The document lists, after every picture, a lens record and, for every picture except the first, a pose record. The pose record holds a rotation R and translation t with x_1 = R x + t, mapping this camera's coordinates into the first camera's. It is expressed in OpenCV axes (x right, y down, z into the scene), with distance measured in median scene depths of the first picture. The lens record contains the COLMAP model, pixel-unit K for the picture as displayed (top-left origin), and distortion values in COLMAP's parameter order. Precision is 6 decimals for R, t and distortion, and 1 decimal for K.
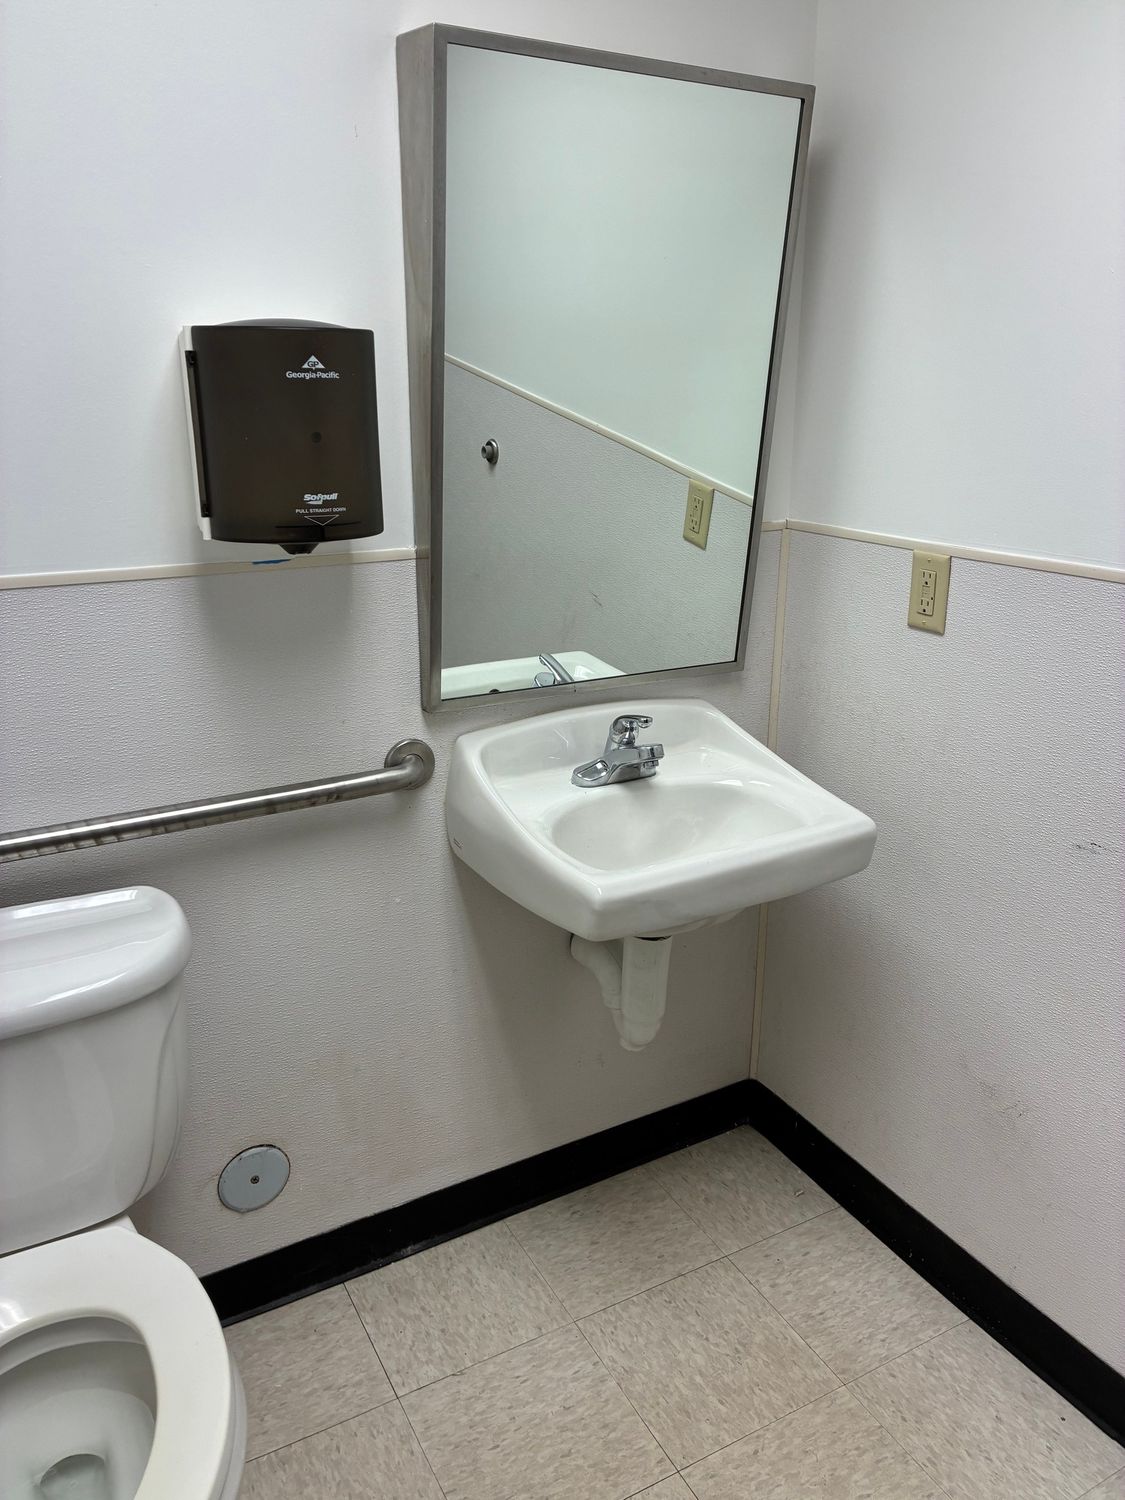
lens RADIAL K [[1128.4, 0, 555.7], [0, 1128.4, 752.9], [0, 0, 1]] dist [0.038656, -0.057294]
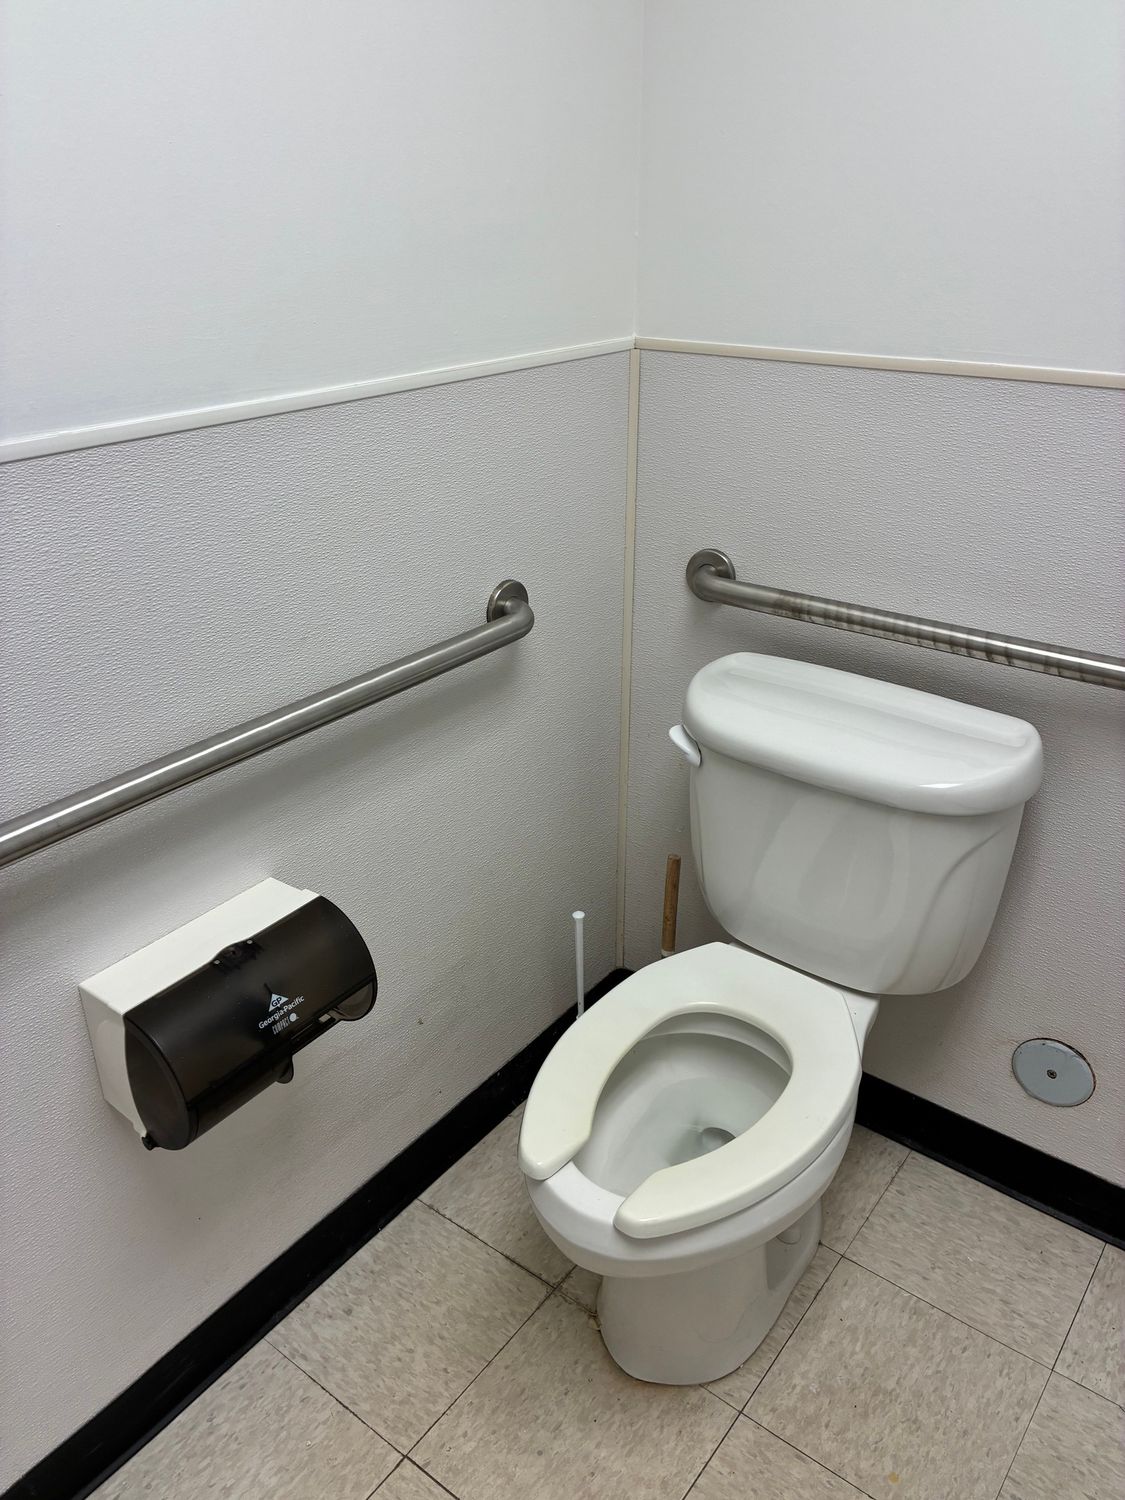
lens RADIAL K [[1128.4, 0, 555.7], [0, 1128.4, 738.1], [0, 0, 1]] dist [0.038656, -0.057294]
pose [[0.427461, 0.406716, -0.807378, 0.221440], [-0.290859, 0.907471, 0.303145, -0.040129], [0.855966, 0.105250, 0.506206, 0.172409]]
